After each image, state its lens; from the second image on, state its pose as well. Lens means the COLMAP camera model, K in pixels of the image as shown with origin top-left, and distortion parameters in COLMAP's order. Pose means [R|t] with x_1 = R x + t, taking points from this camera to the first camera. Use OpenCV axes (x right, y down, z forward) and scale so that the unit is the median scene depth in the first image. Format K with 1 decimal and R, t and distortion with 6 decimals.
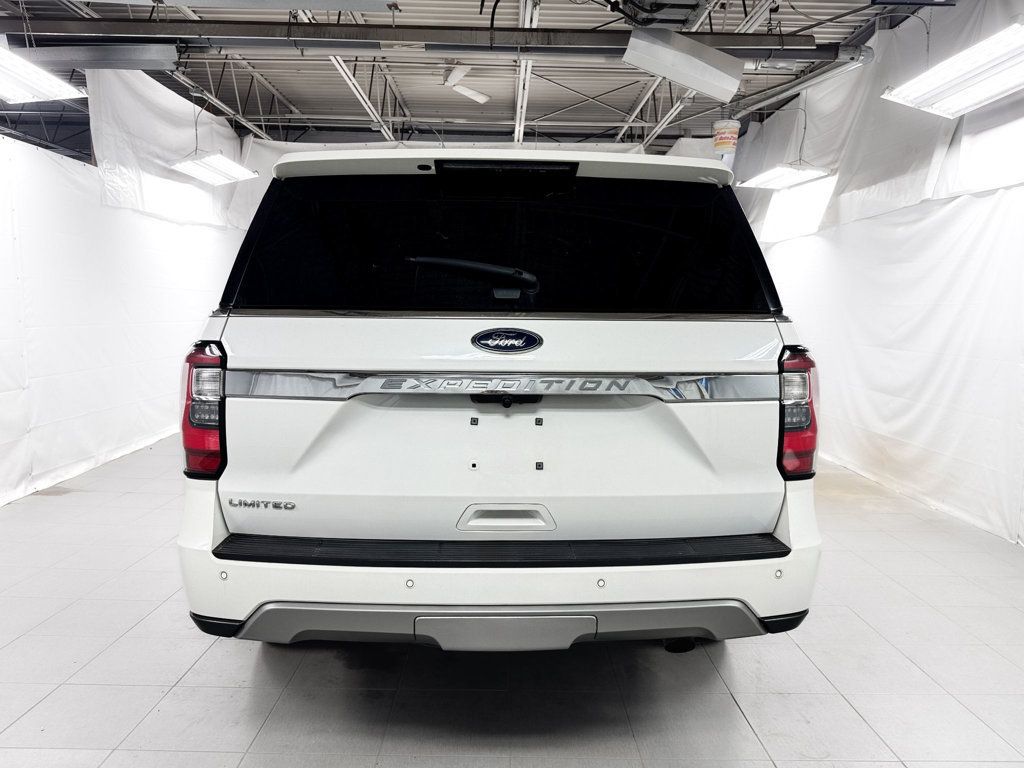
lens RADIAL K [[734.1, 0, 515.6], [0, 734.1, 384.6], [0, 0, 1]] dist [0.007280, -0.007226]
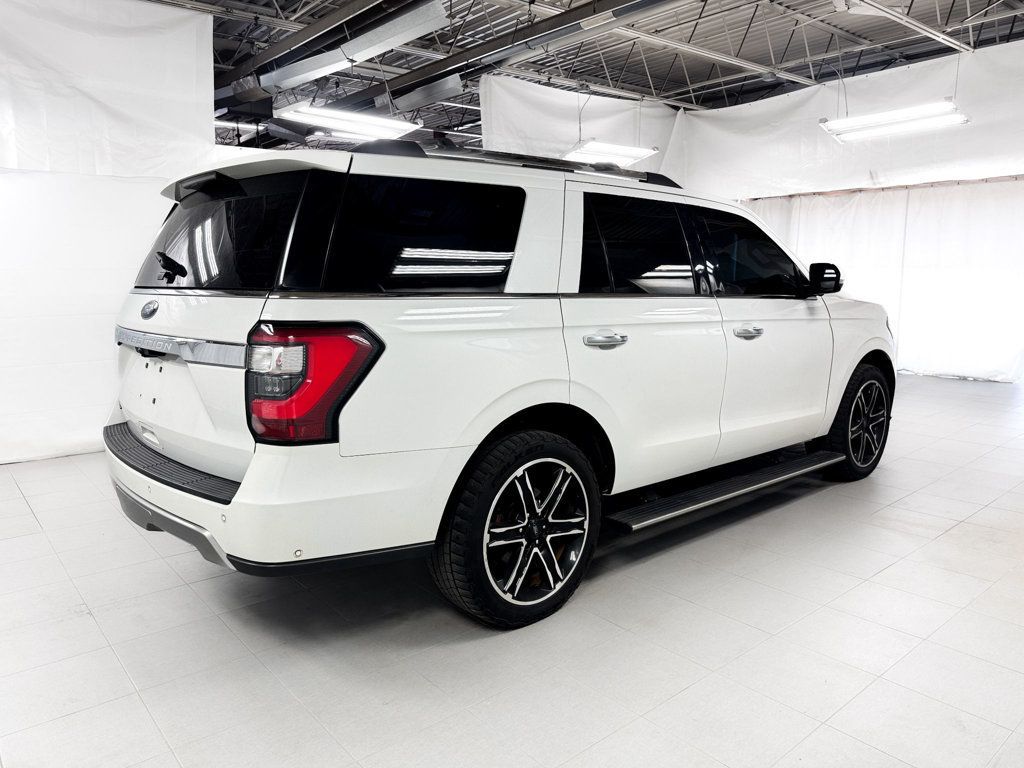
lens RADIAL K [[738.0, 0, 513.4], [0, 738.0, 373.7], [0, 0, 1]] dist [0.030127, -0.006106]
pose [[0.619533, 0.089013, -0.779907, 0.669349], [-0.060349, 0.996010, 0.065738, -0.031365], [0.782647, 0.006340, 0.622433, 0.276725]]
